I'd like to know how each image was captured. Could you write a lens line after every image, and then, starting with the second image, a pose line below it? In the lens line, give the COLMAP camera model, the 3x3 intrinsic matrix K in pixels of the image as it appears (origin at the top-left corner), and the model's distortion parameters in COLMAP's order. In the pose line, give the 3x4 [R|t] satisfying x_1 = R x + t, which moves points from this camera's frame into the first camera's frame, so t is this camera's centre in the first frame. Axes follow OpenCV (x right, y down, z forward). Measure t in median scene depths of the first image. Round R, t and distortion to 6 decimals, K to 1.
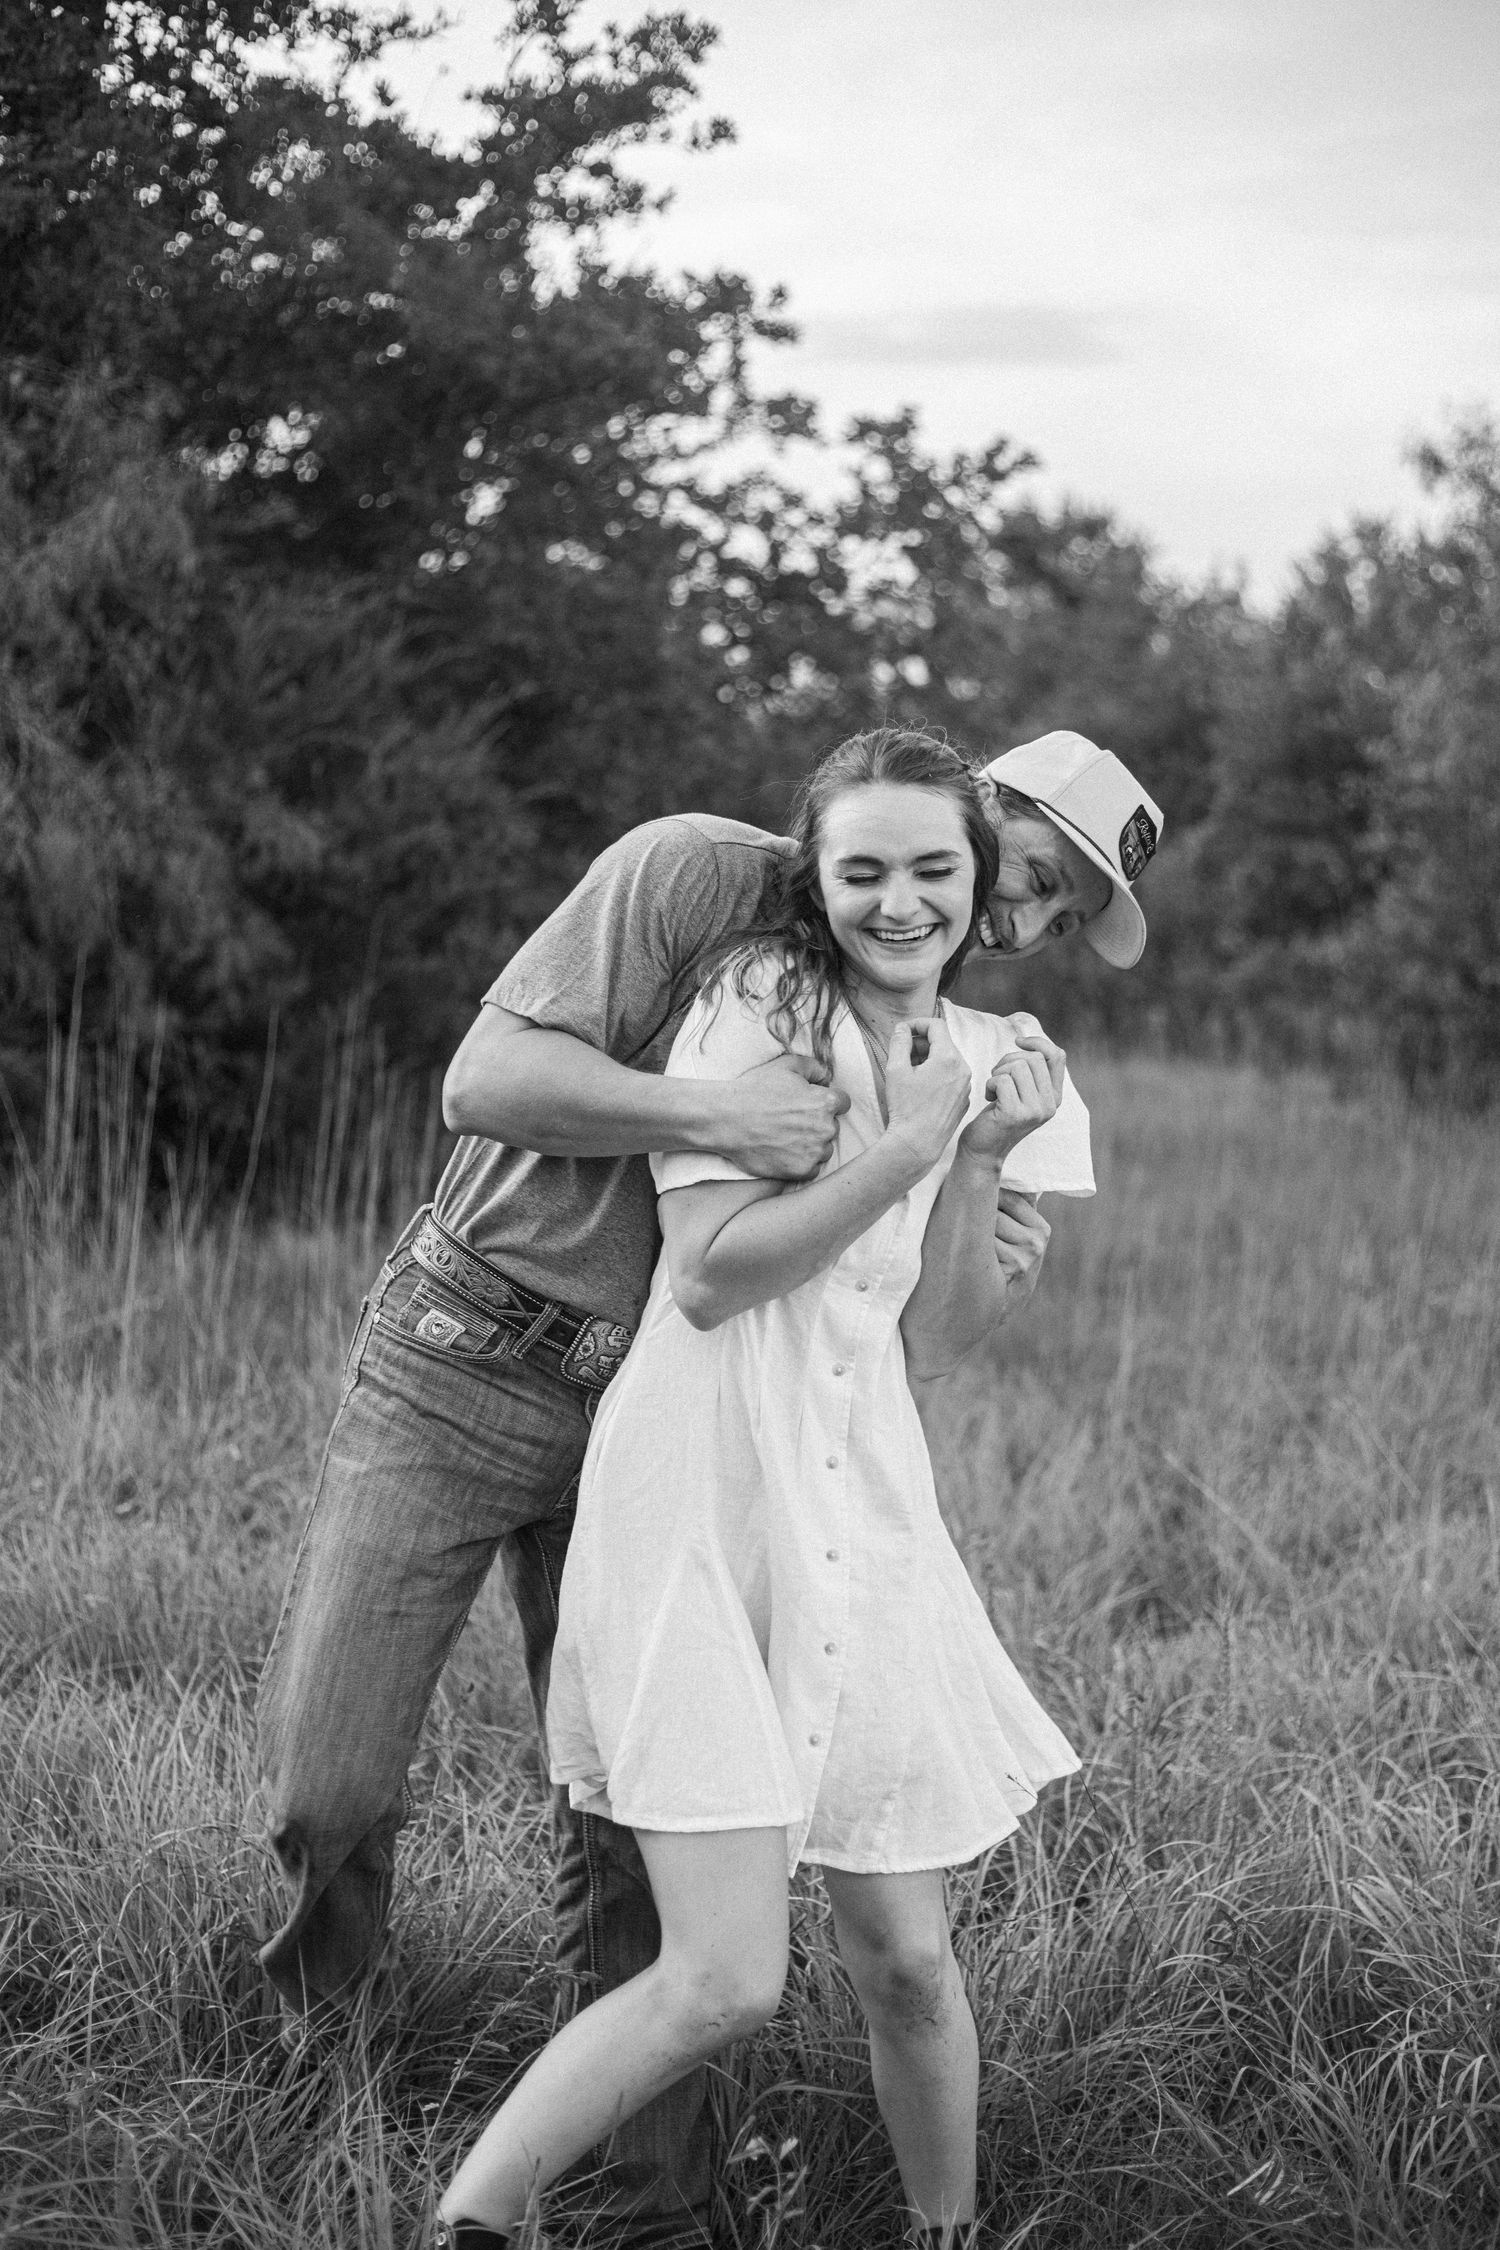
lens RADIAL K [[3179.2, 0, 750.0], [0, 3179.2, 1125.0], [0, 0, 1]] dist [-0.115904, -0.033126]
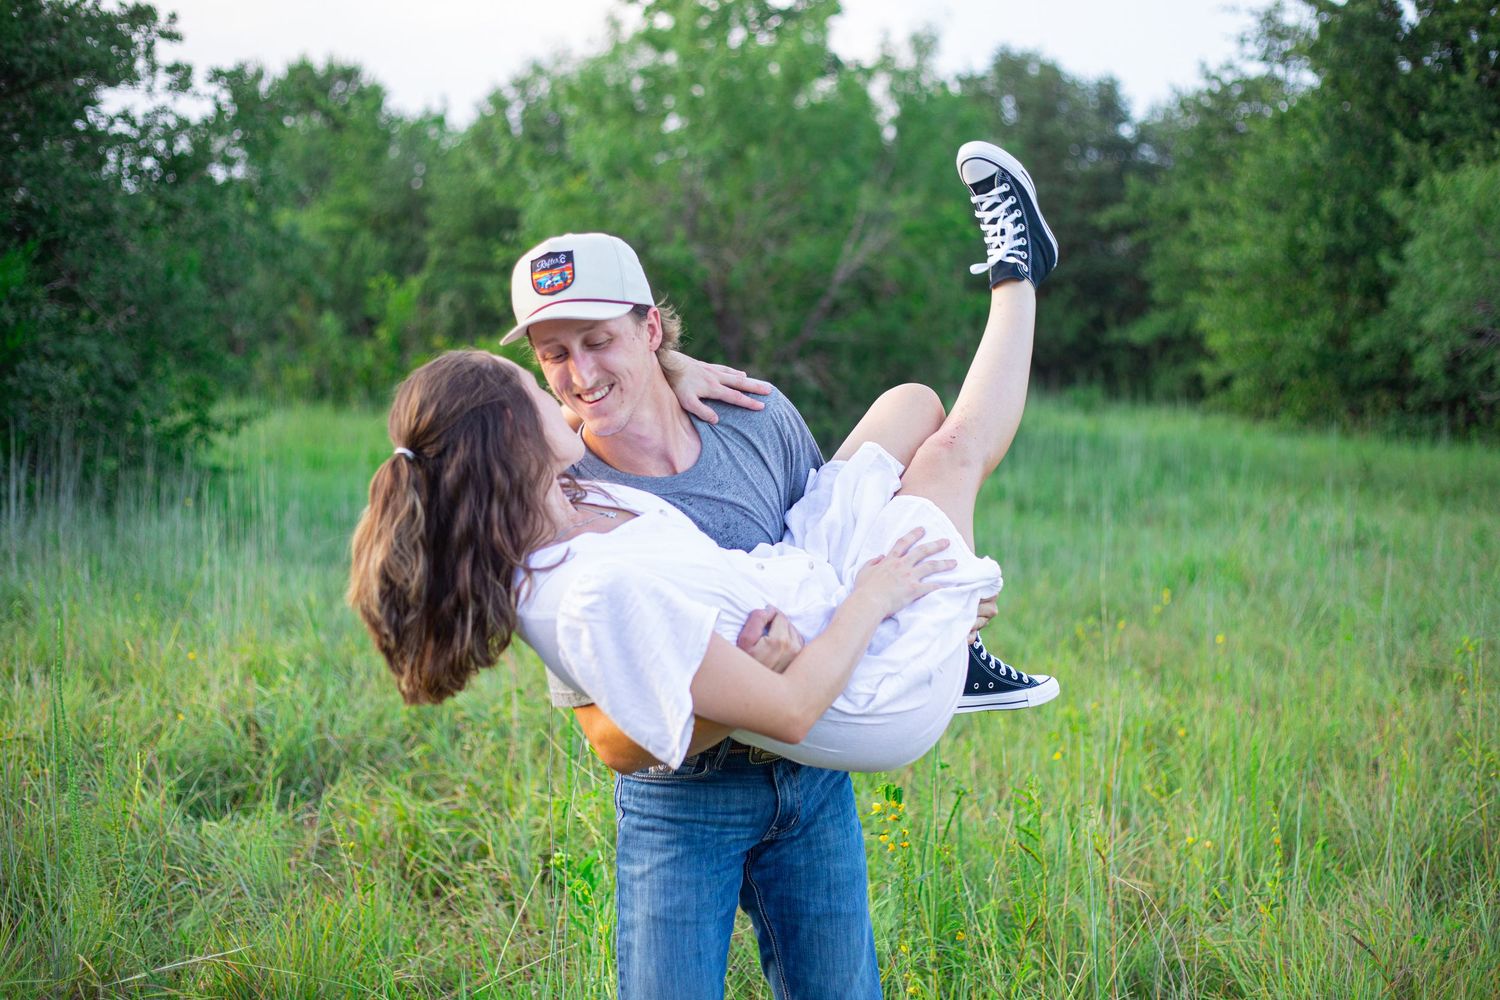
lens RADIAL K [[2196.9, 0, 738.3], [0, 2196.9, 455.6], [0, 0, 1]] dist [0.008245, -0.449476]
pose [[0.961462, -0.048732, 0.270585, -0.030869], [0.048874, 0.998786, 0.006219, 0.005819], [-0.270560, 0.007246, 0.962676, -0.331290]]
